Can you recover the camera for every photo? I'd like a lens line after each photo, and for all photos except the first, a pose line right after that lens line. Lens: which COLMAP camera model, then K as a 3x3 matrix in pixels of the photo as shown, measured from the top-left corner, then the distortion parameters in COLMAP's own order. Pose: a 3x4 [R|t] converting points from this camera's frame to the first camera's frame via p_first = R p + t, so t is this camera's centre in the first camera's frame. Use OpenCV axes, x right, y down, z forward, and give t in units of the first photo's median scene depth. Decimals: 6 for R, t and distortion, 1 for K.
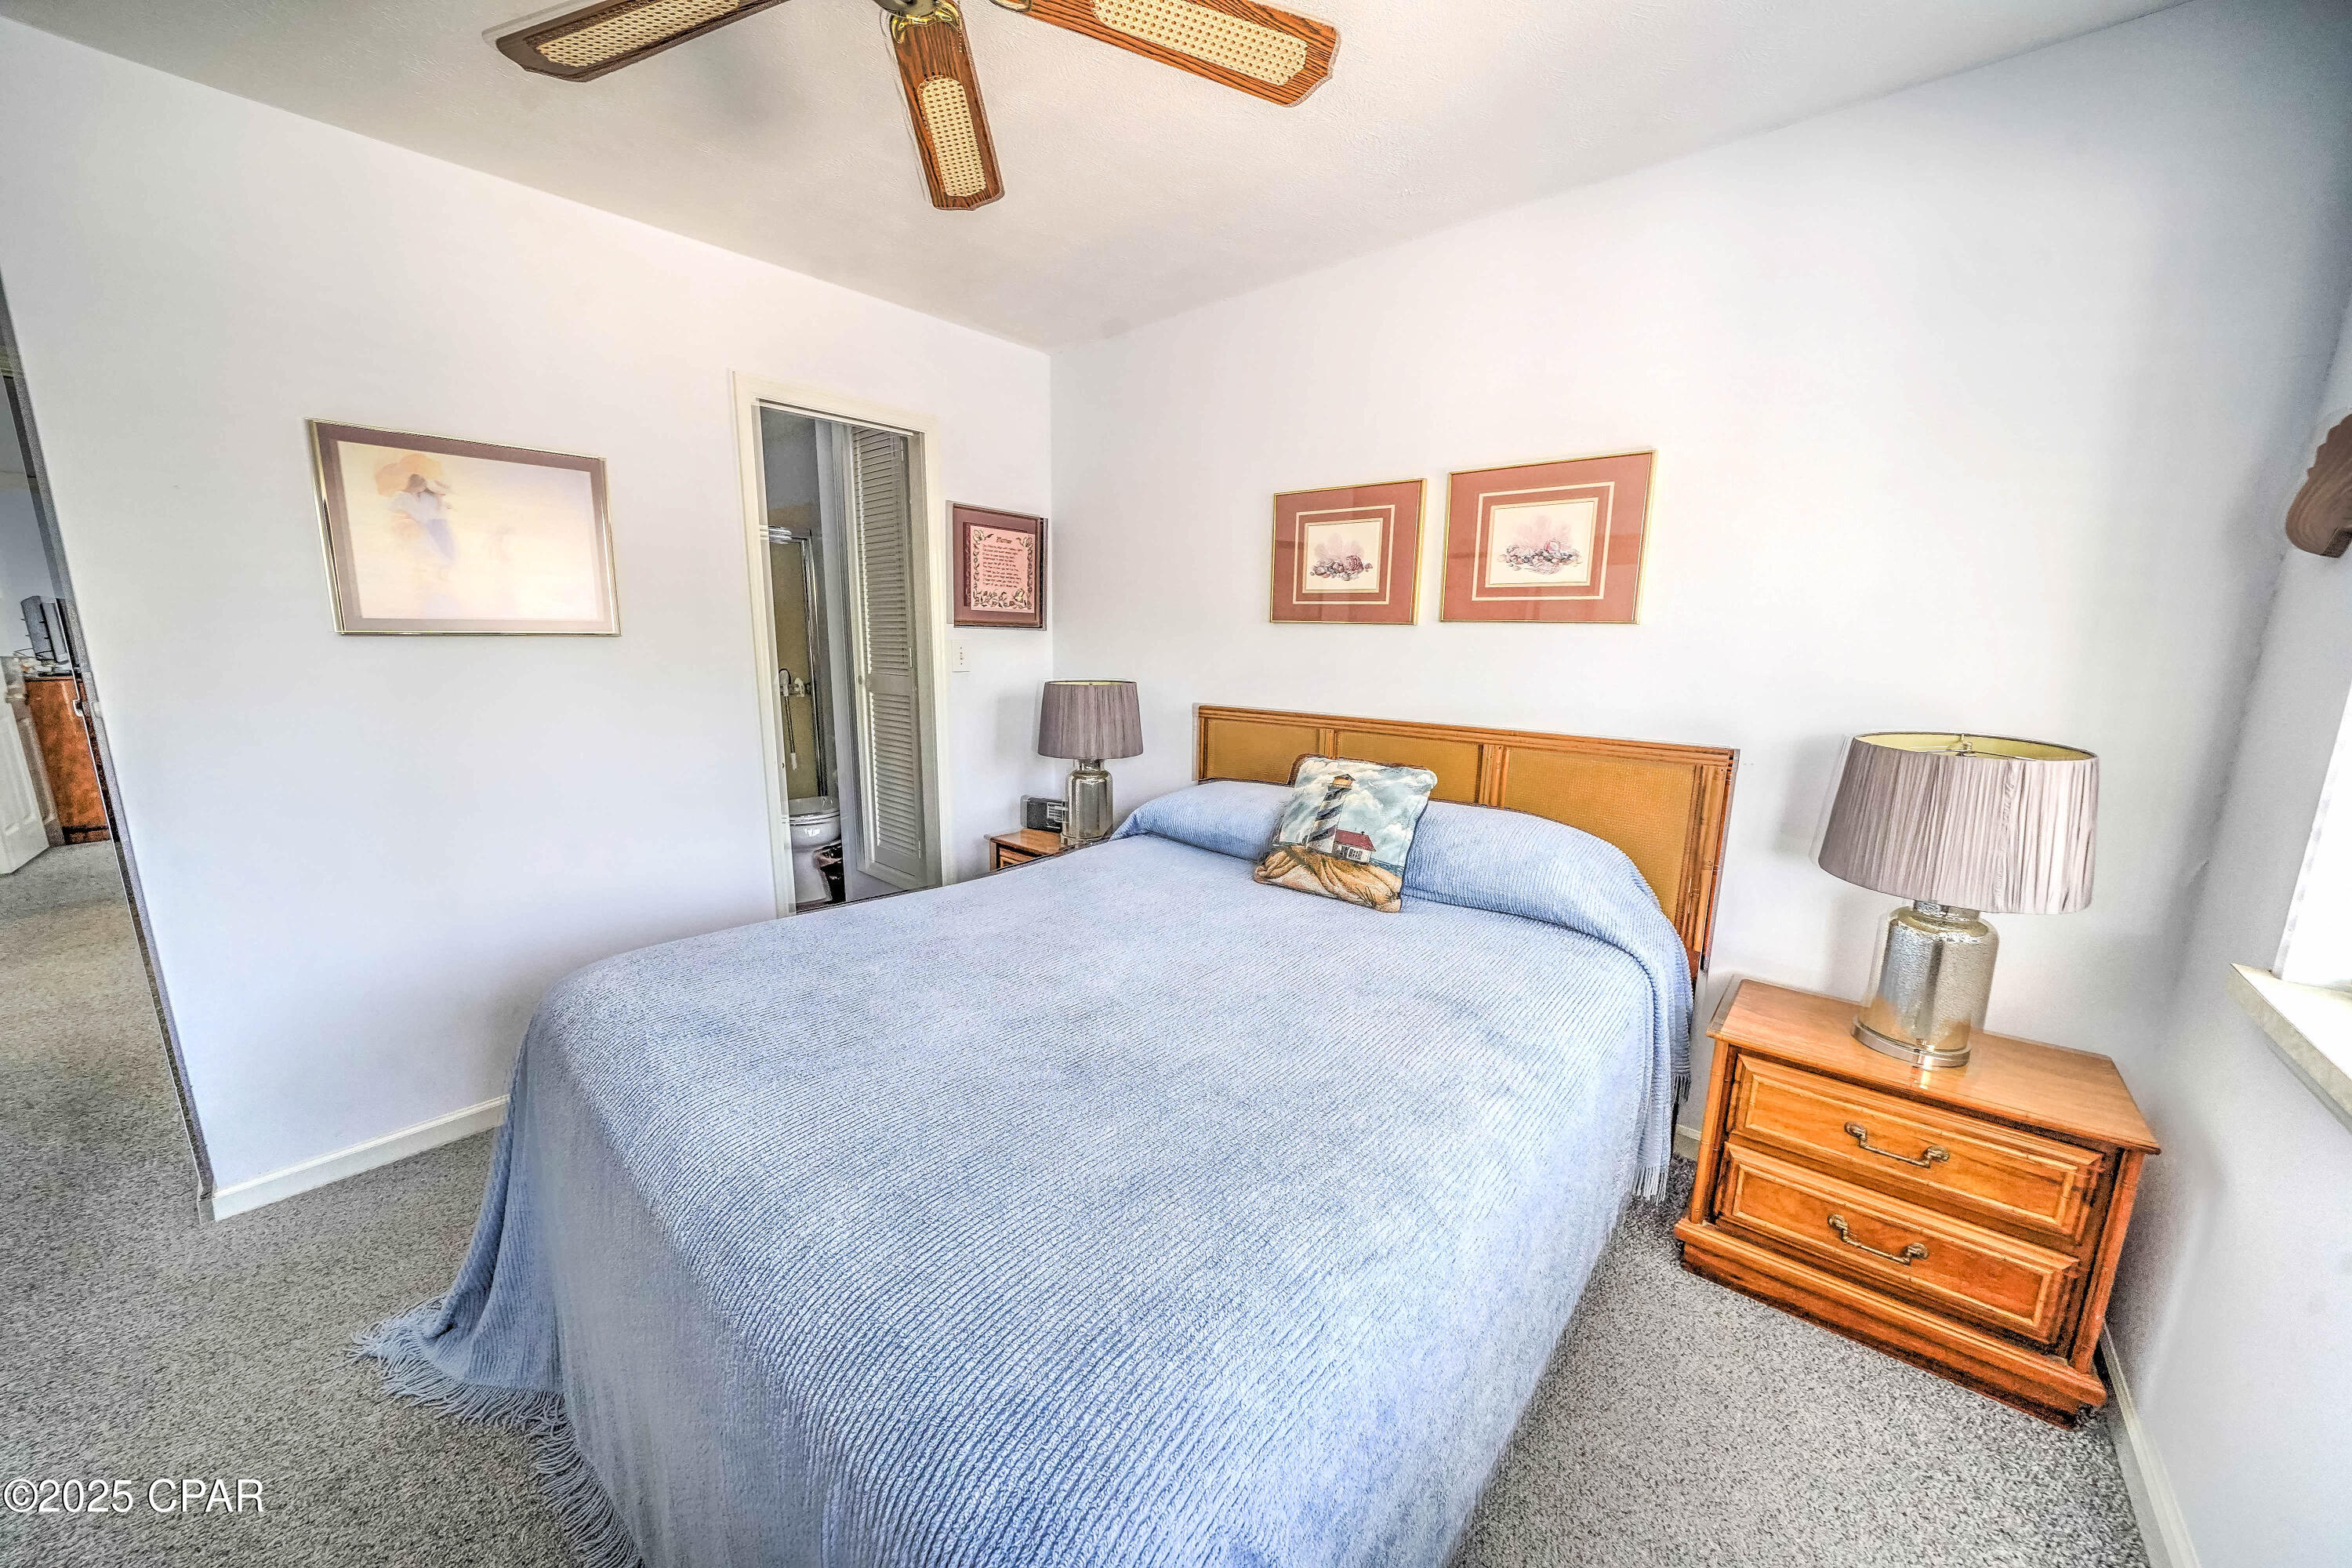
lens RADIAL K [[823.6, 0, 1171.0], [0, 823.6, 785.2], [0, 0, 1]] dist [-0.024719, 0.002070]
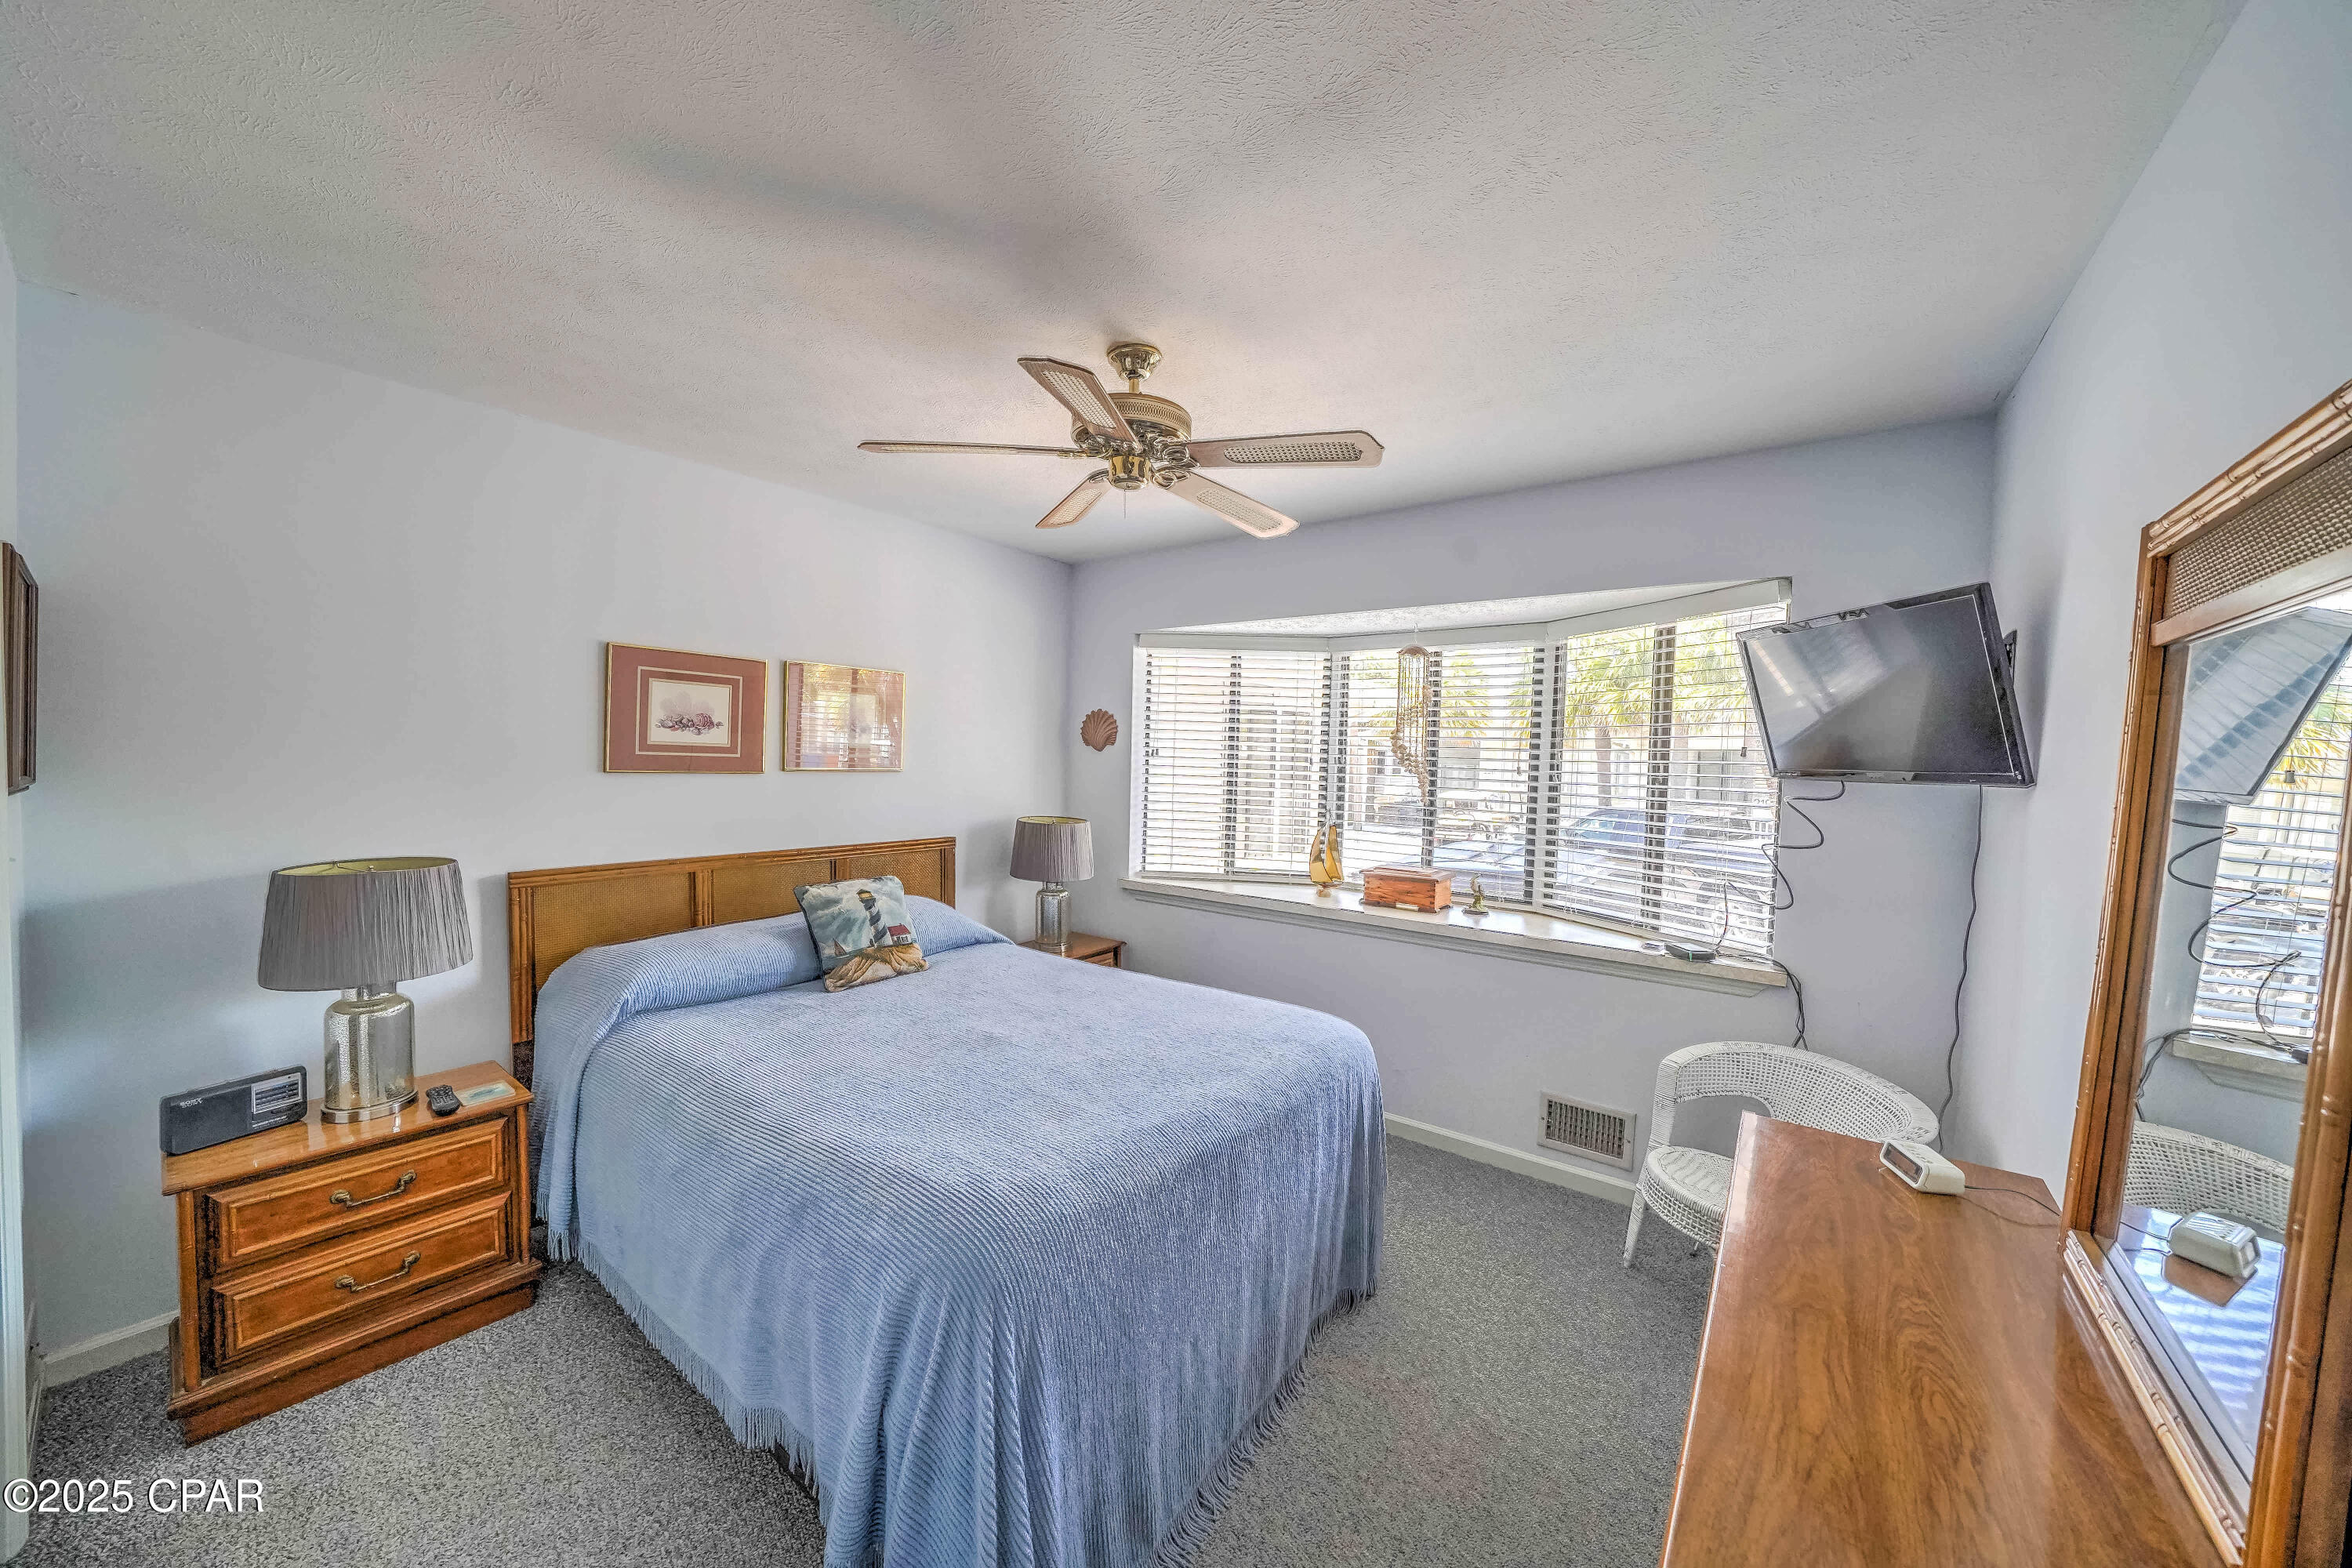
lens RADIAL K [[823.6, 0, 1171.0], [0, 823.6, 785.2], [0, 0, 1]] dist [-0.024719, 0.002070]
pose [[-0.051984, -0.058527, 0.996931, -0.969791], [0.154347, 0.985815, 0.065923, -0.163200], [-0.986648, 0.157300, -0.042213, 0.444708]]
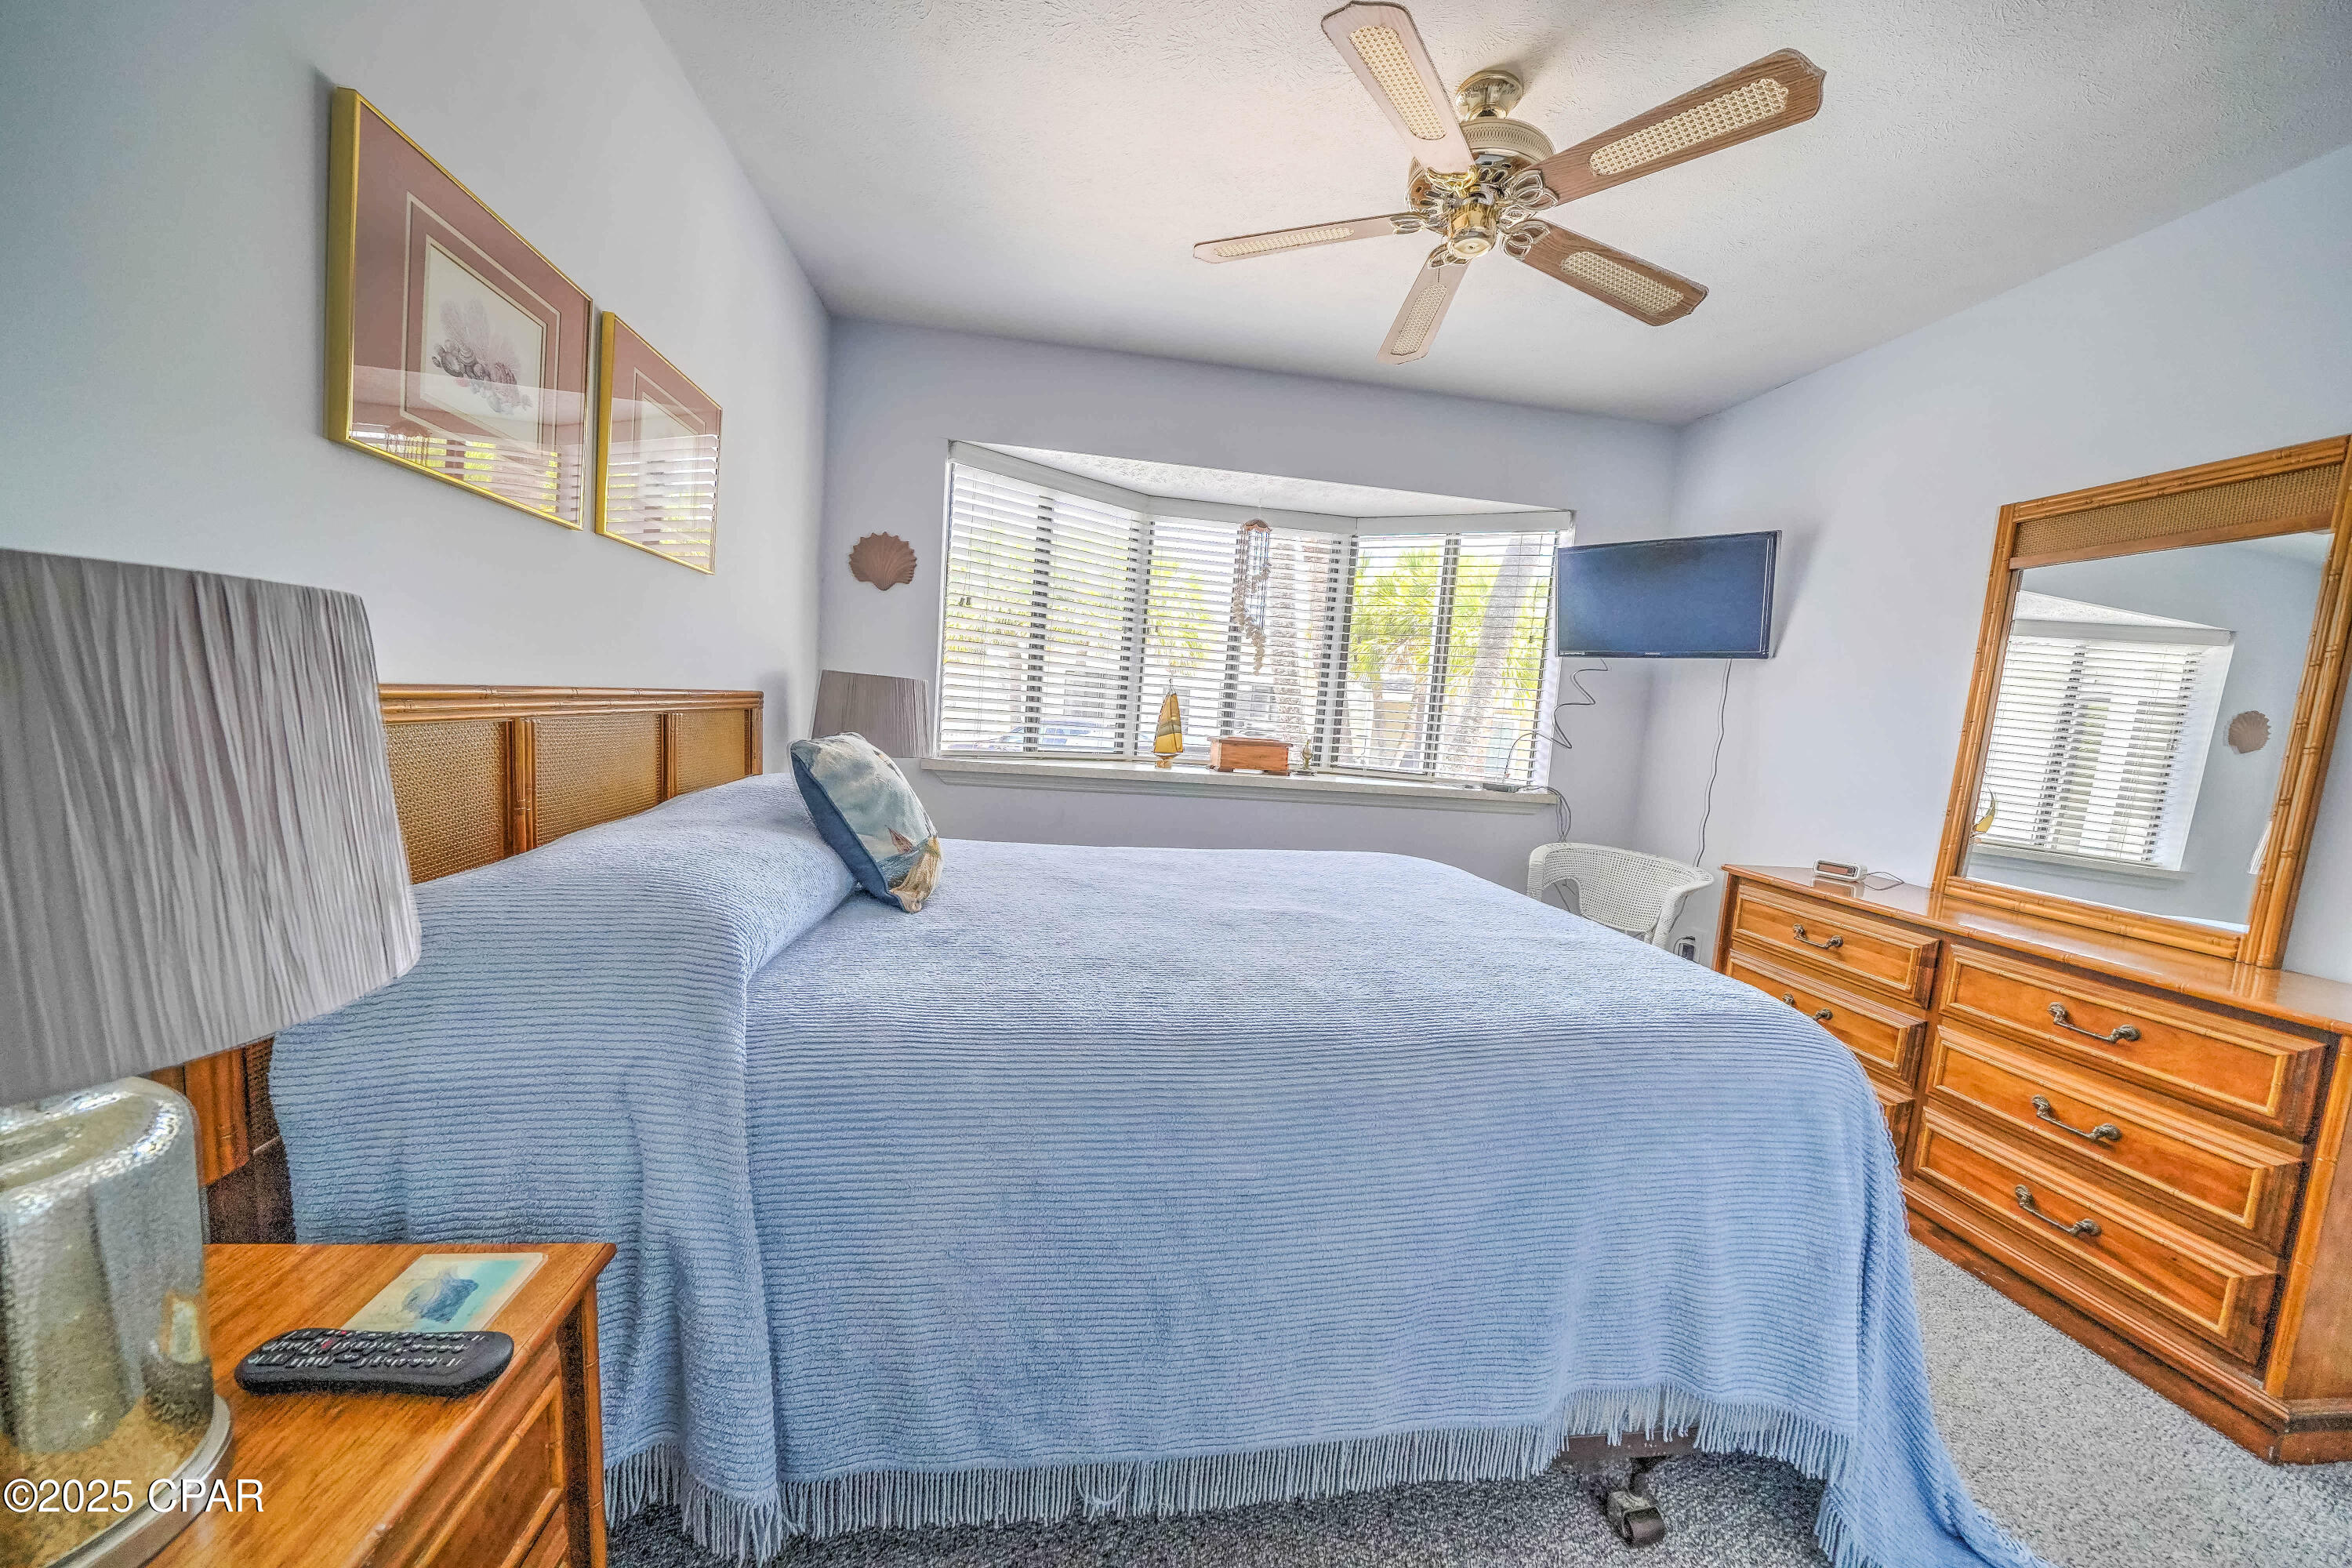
lens RADIAL K [[823.6, 0, 1171.0], [0, 823.6, 785.2], [0, 0, 1]] dist [-0.024719, 0.002070]
pose [[-0.746921, -0.135210, 0.651020, -0.416255], [0.034287, 0.969971, 0.240790, -0.138234], [-0.664028, 0.202173, -0.719856, 1.243819]]
